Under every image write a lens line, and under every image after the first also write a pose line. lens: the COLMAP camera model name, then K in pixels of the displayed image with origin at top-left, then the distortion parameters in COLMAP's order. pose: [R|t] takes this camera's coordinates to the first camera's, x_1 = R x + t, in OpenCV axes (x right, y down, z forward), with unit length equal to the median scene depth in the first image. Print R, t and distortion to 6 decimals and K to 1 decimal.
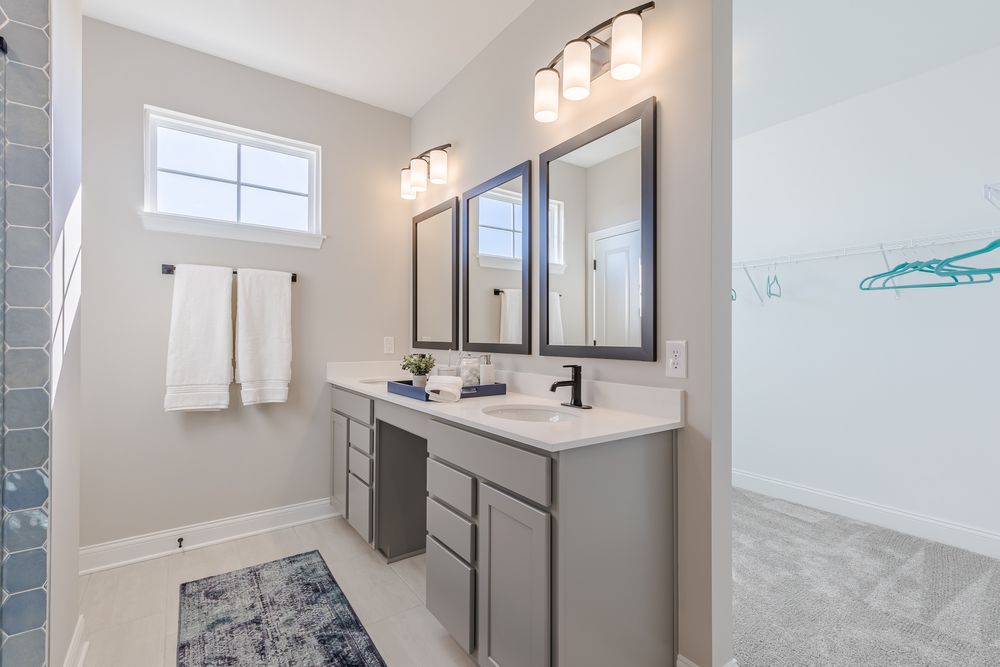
lens RADIAL K [[453.9, 0, 503.4], [0, 453.9, 335.7], [0, 0, 1]] dist [0.011562, -0.001546]
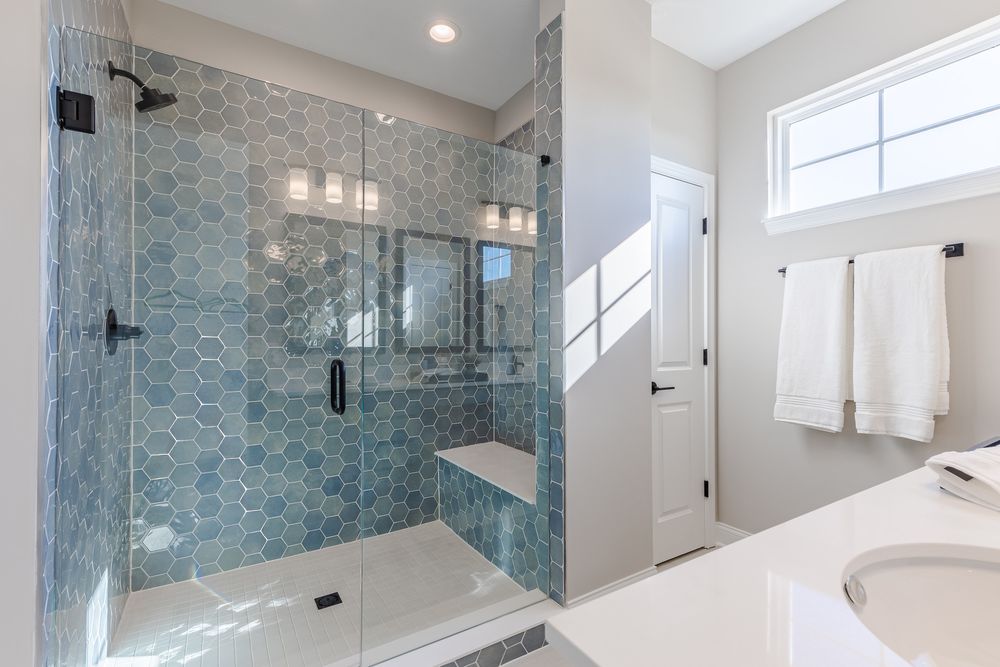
lens RADIAL K [[453.9, 0, 495.0], [0, 453.9, 334.4], [0, 0, 1]] dist [0.011562, -0.001546]
pose [[-0.061356, -0.016255, -0.997984, 0.249505], [0.000643, 0.999867, -0.016325, -0.000196], [0.998116, -0.001643, -0.061337, 0.460364]]
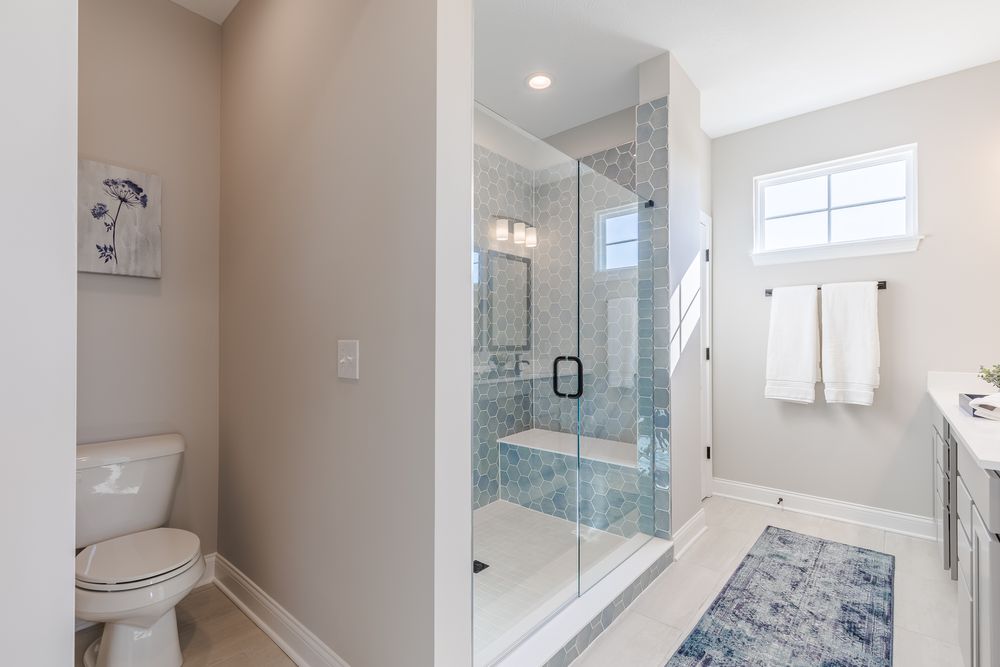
lens RADIAL K [[453.9, 0, 498.4], [0, 453.9, 333.1], [0, 0, 1]] dist [0.011562, -0.001546]
pose [[0.233745, -0.019897, -0.972094, 0.382566], [0.000047, 0.999791, -0.020453, 0.000337], [0.972298, 0.004735, 0.233697, -0.084451]]
